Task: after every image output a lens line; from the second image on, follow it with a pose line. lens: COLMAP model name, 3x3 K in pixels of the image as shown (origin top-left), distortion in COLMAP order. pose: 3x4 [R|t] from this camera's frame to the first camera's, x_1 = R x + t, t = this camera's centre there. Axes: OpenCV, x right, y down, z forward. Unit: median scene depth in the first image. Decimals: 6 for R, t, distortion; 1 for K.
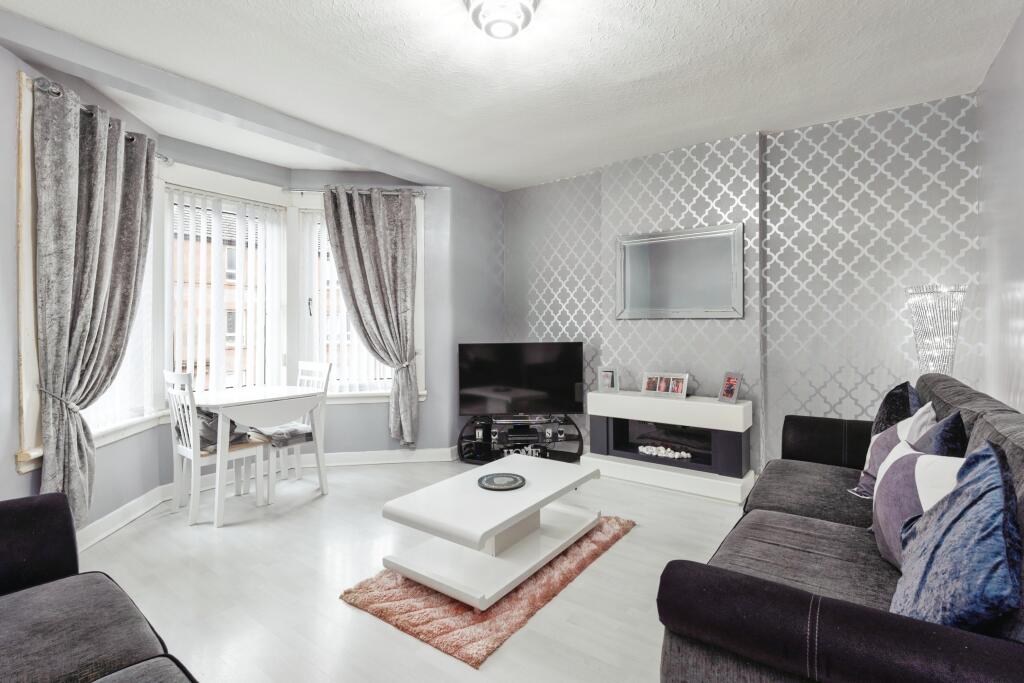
lens RADIAL K [[475.9, 0, 513.6], [0, 475.9, 328.3], [0, 0, 1]] dist [0.000060, -0.000017]
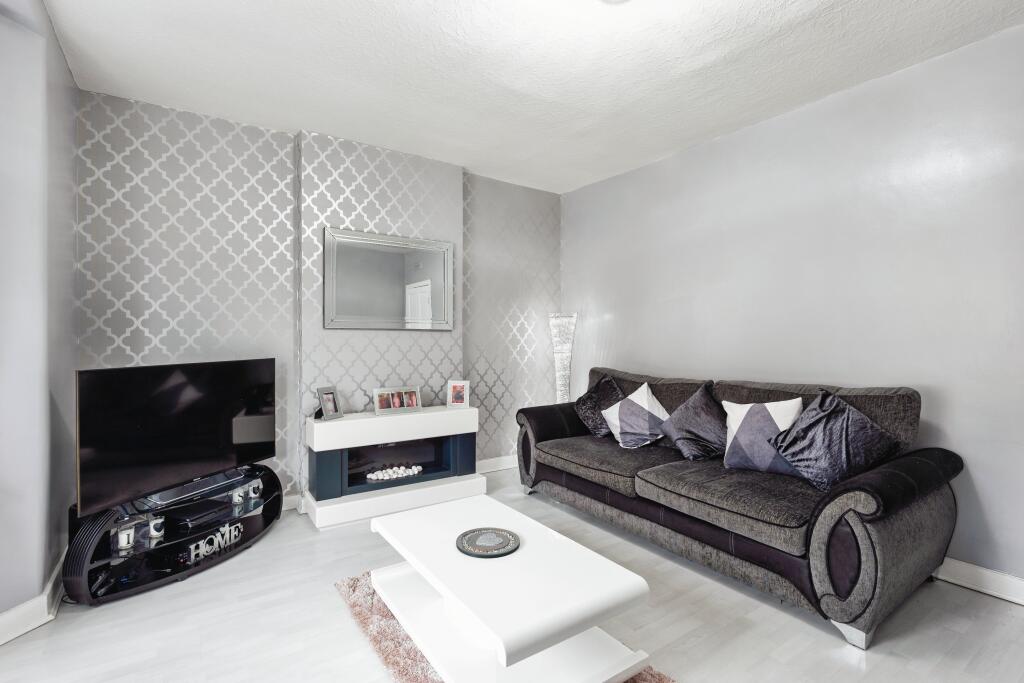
lens RADIAL K [[490.2, 0, 512.0], [0, 490.2, 341.5], [0, 0, 1]] dist [0.000030, -0.000147]
pose [[0.330979, -0.010689, 0.943578, -0.503865], [-0.000614, 0.999933, 0.011543, -0.007424], [-0.943638, -0.004400, 0.330950, 0.459687]]
